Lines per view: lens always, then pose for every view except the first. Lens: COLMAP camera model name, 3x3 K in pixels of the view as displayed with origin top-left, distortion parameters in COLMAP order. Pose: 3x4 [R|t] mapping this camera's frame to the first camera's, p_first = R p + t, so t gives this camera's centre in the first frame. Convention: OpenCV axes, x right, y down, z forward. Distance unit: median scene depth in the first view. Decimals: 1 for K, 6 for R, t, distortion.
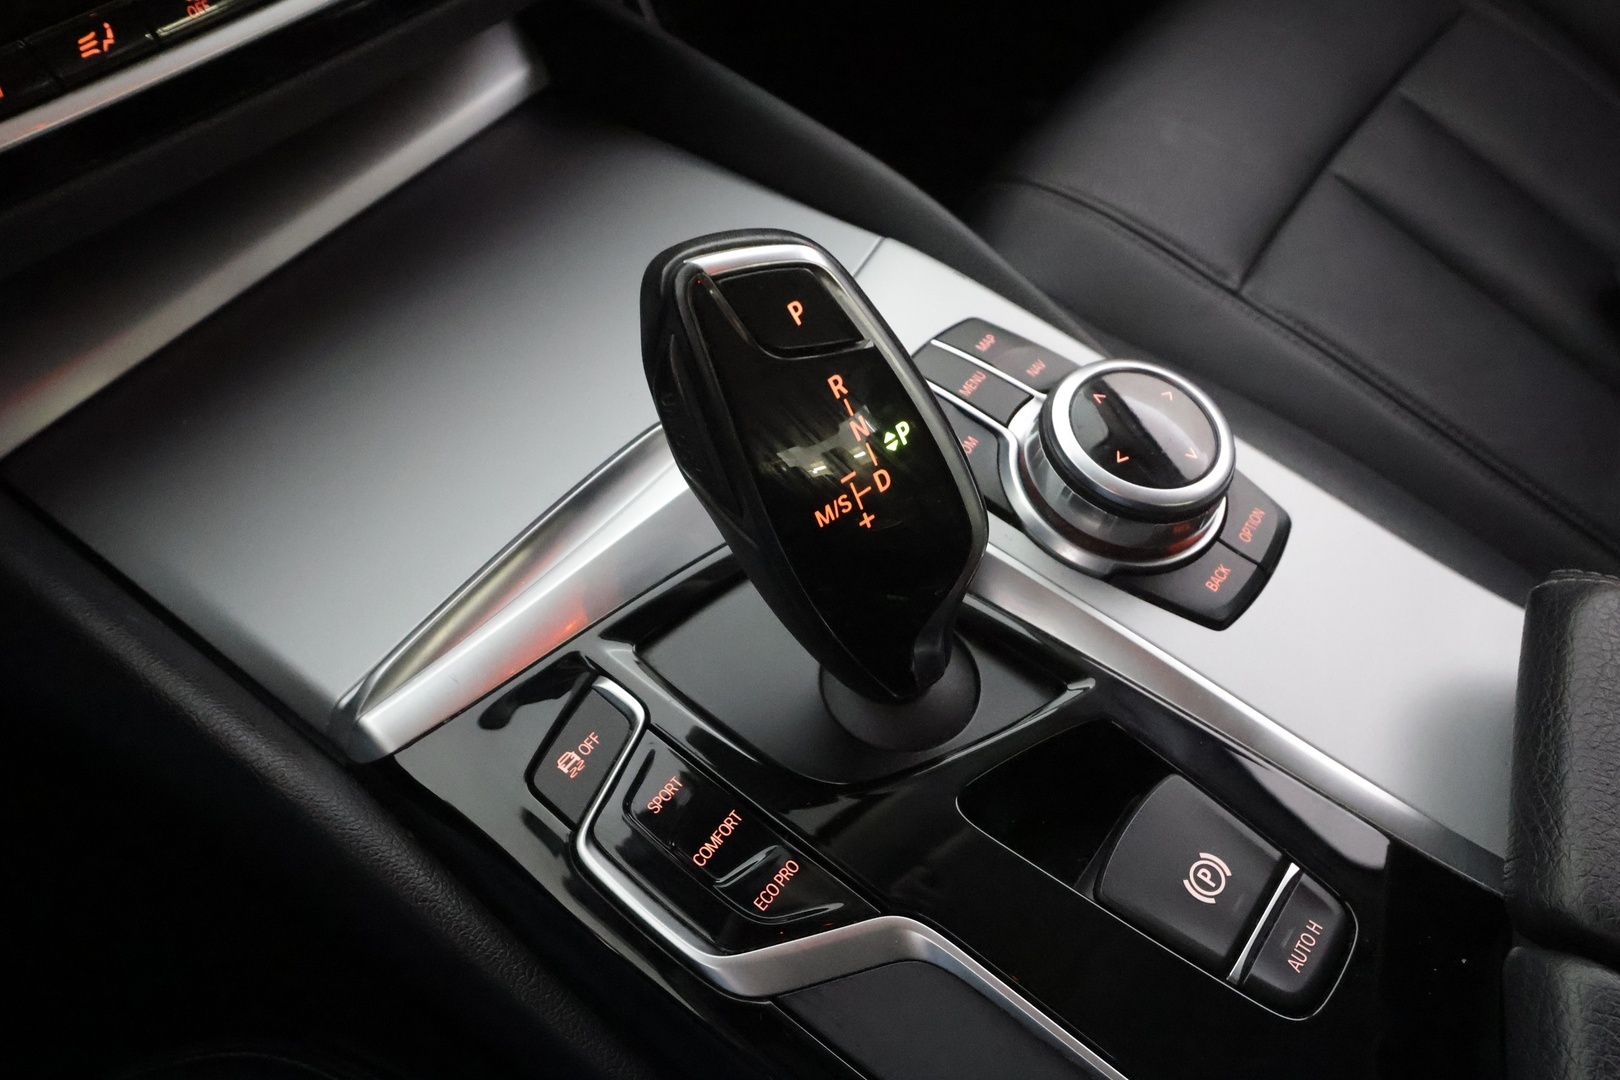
lens RADIAL K [[1290.4, 0, 810.0], [0, 1290.4, 540.0], [0, 0, 1]] dist [-0.008343, -0.007313]
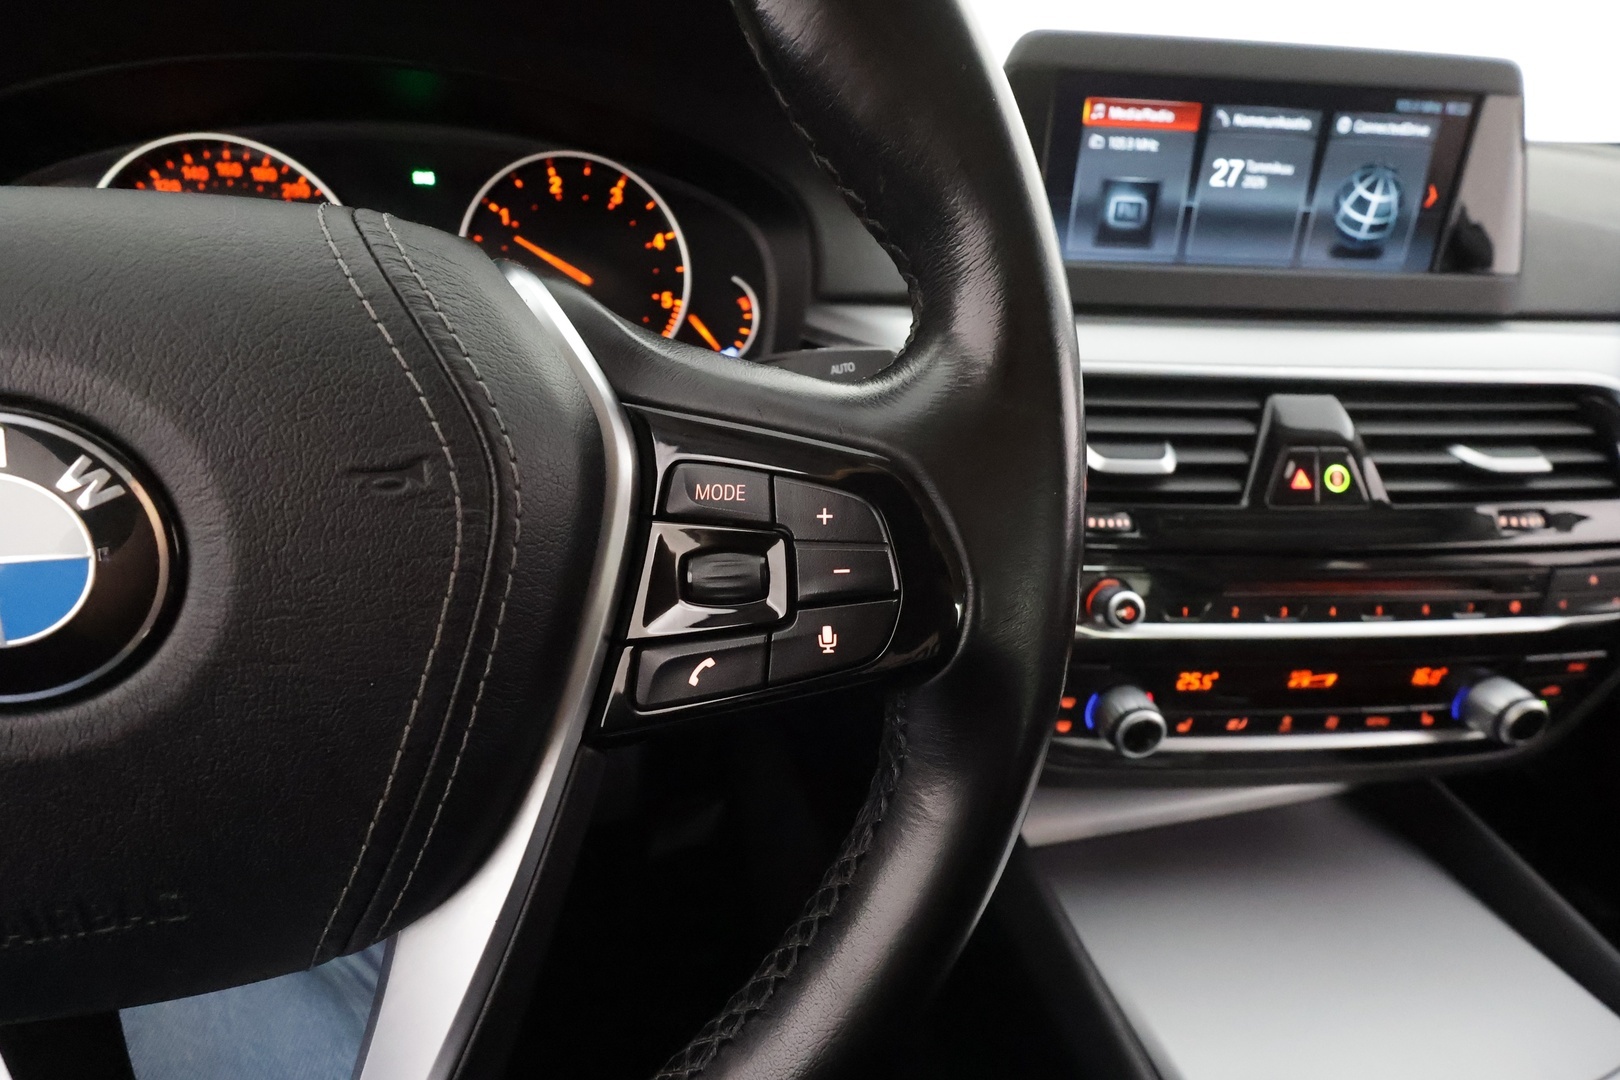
lens RADIAL K [[748.5, 0, 810.0], [0, 748.5, 540.0], [0, 0, 1]] dist [-0.001210, -0.000310]
pose [[0.763271, 0.355729, -0.539327, -0.357584], [-0.548379, 0.798086, -0.249680, 0.029647], [0.341610, 0.486329, 0.804230, -0.213566]]
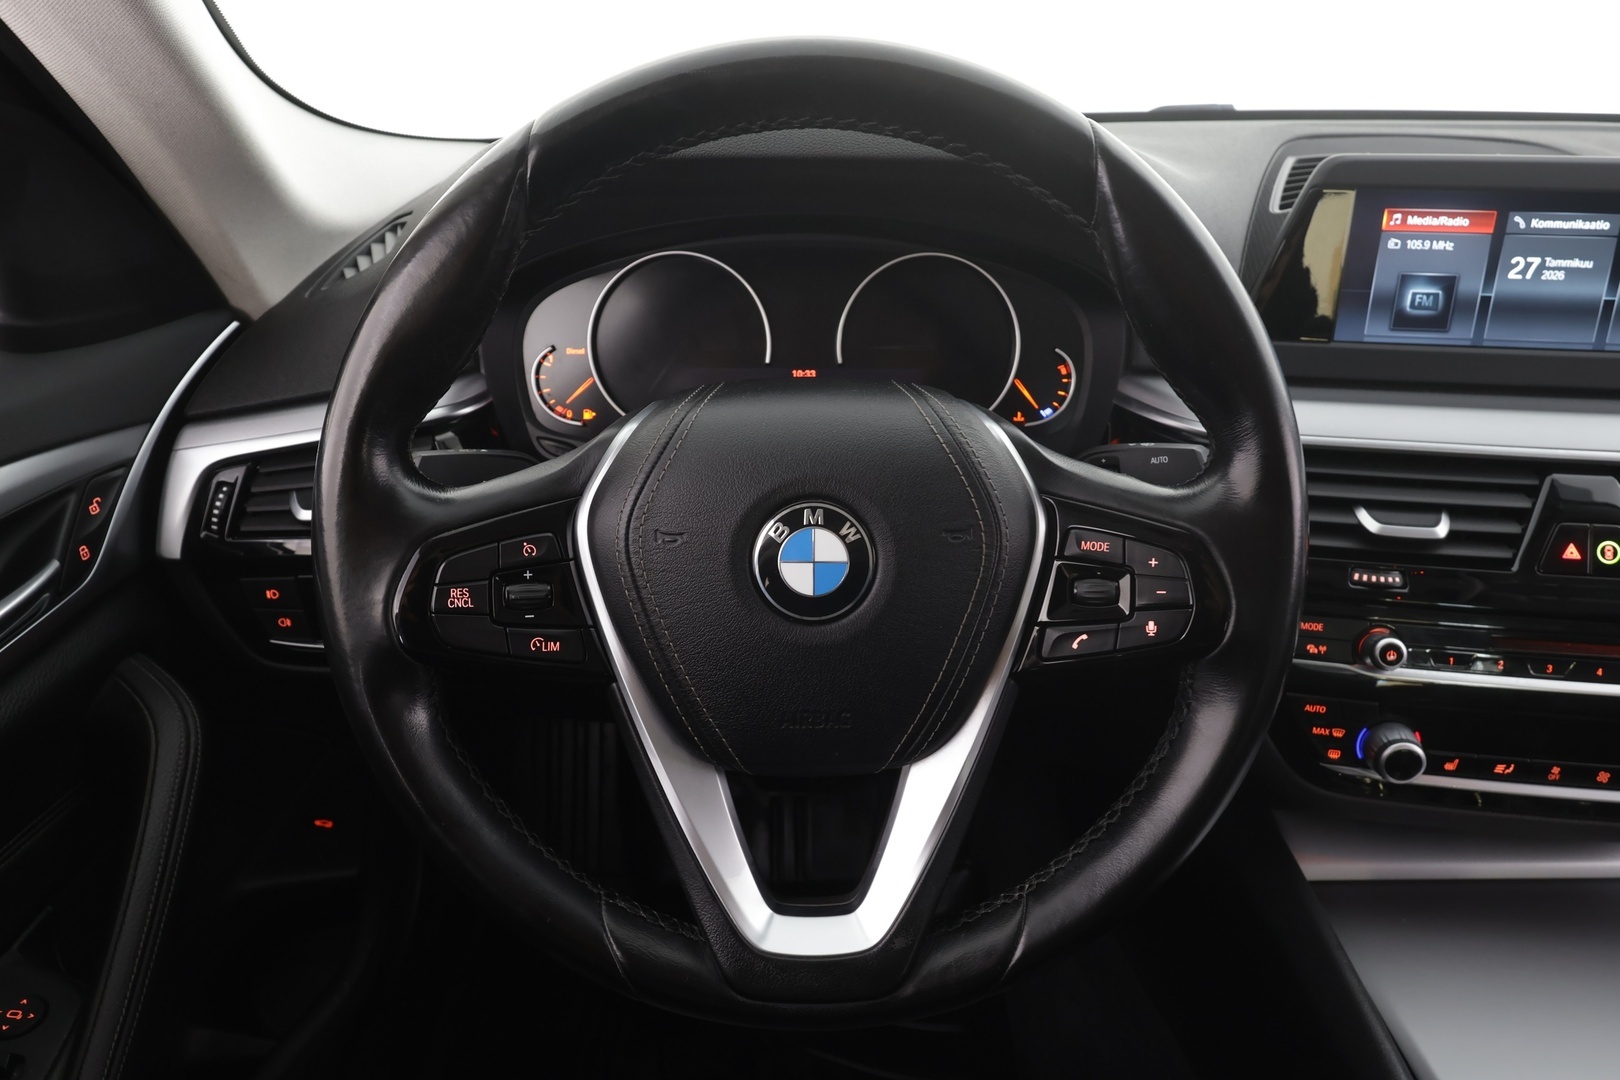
lens RADIAL K [[1143.1, 0, 810.0], [0, 1143.1, 540.0], [0, 0, 1]] dist [0.001643, 0.002313]
pose [[0.614828, 0.376446, -0.693019, -0.046215], [-0.636531, 0.755671, -0.154236, 0.258402], [0.465633, 0.535957, 0.704227, -0.785683]]
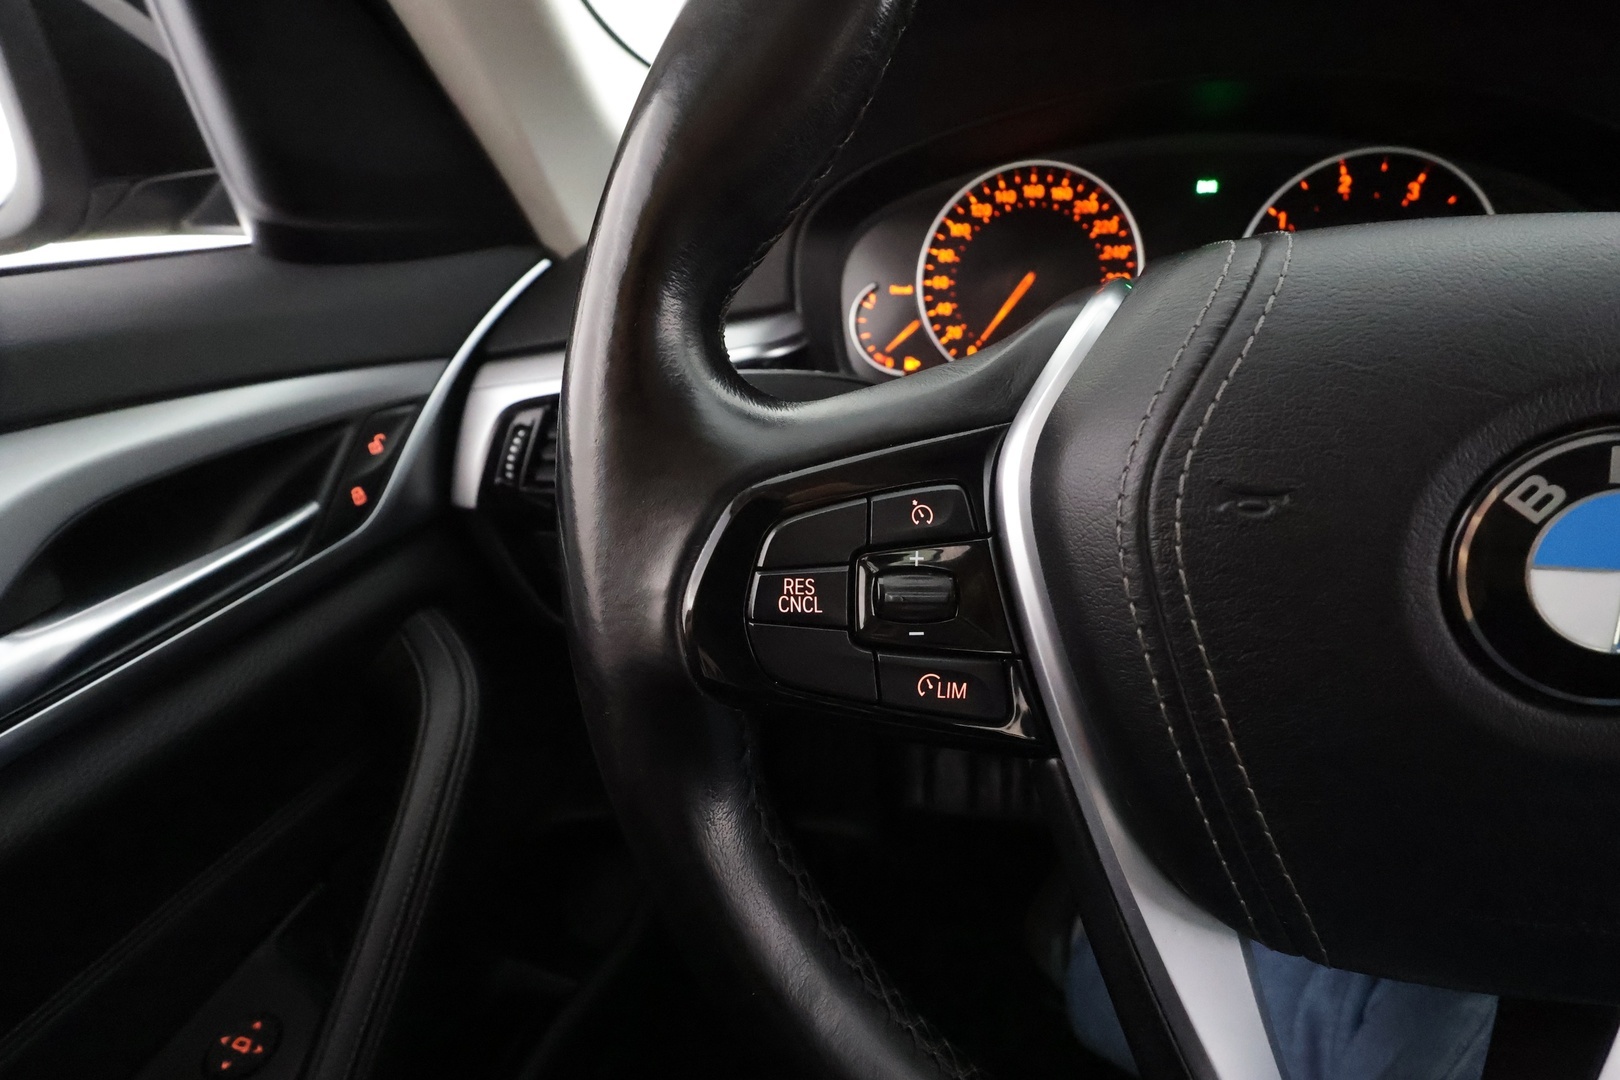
lens RADIAL K [[748.5, 0, 810.0], [0, 748.5, 540.0], [0, 0, 1]] dist [-0.001210, -0.000310]
pose [[0.445137, 0.427548, -0.786801, -0.623795], [-0.687313, 0.726338, 0.005842, 0.311348], [0.573981, 0.538178, 0.617179, -0.436643]]
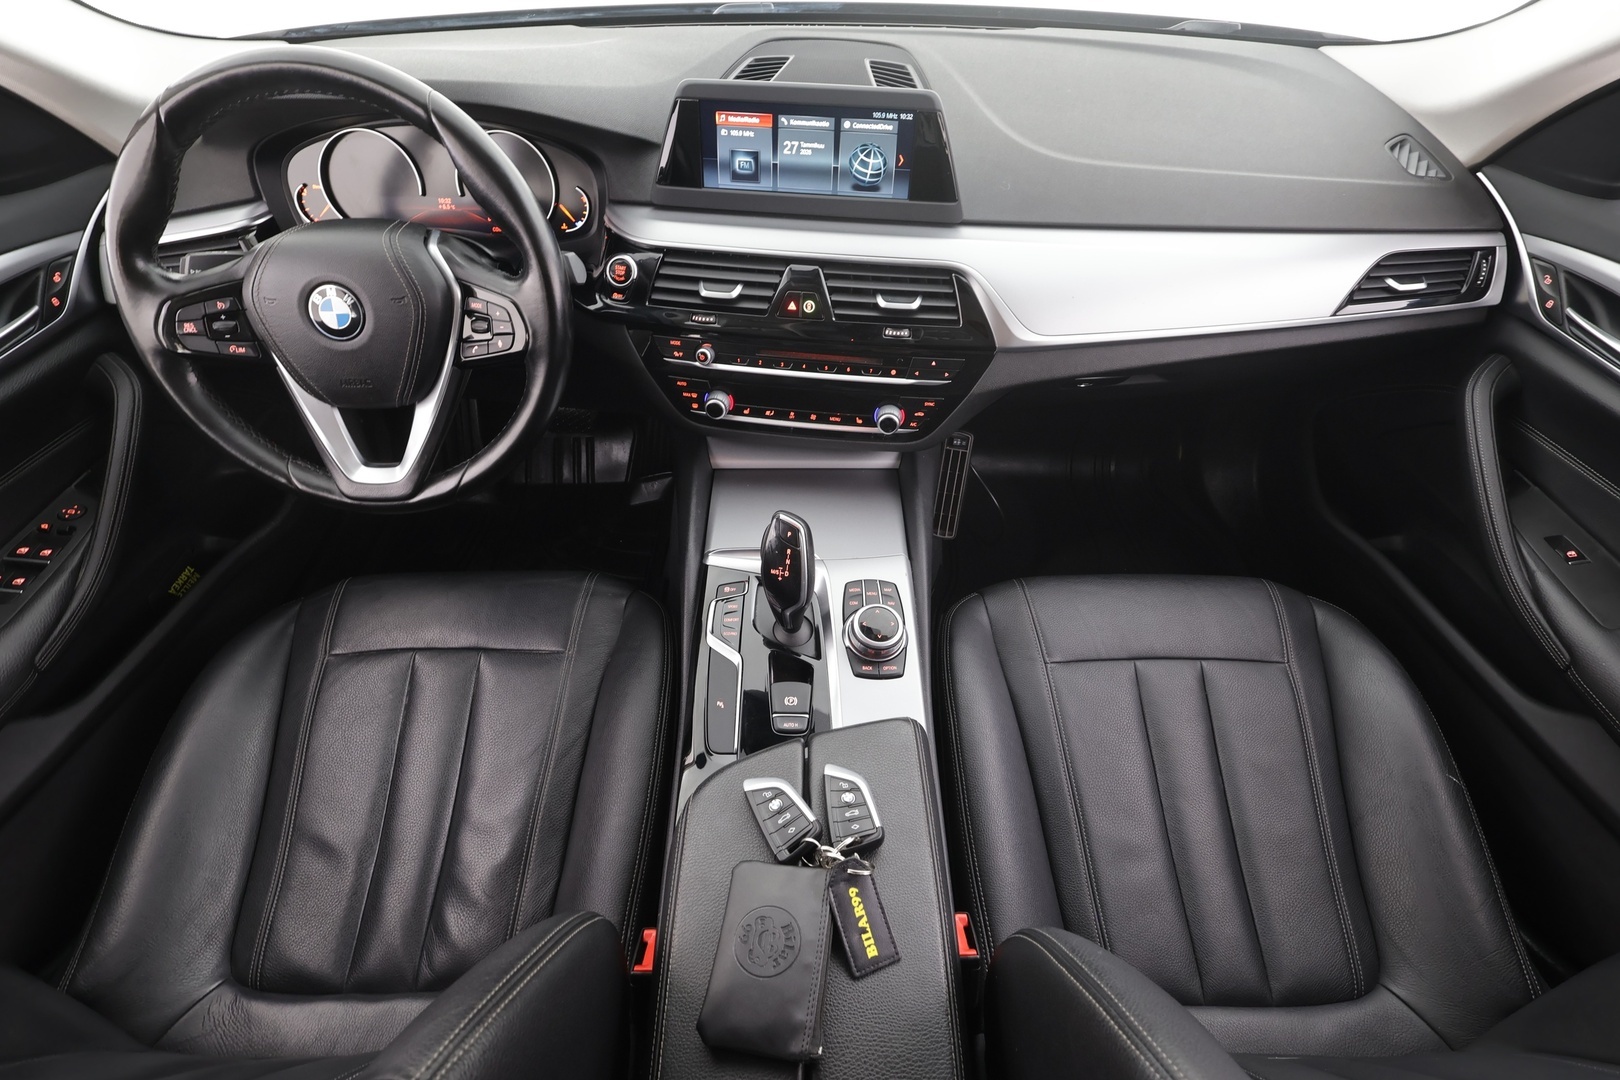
lens RADIAL K [[798.8, 0, 810.0], [0, 798.8, 540.0], [0, 0, 1]] dist [-0.000708, 0.001235]
pose [[0.610214, 0.582812, -0.536627, 0.914306], [-0.642090, 0.760604, 0.095928, -0.272505], [0.464069, 0.286026, 0.838349, -0.831607]]
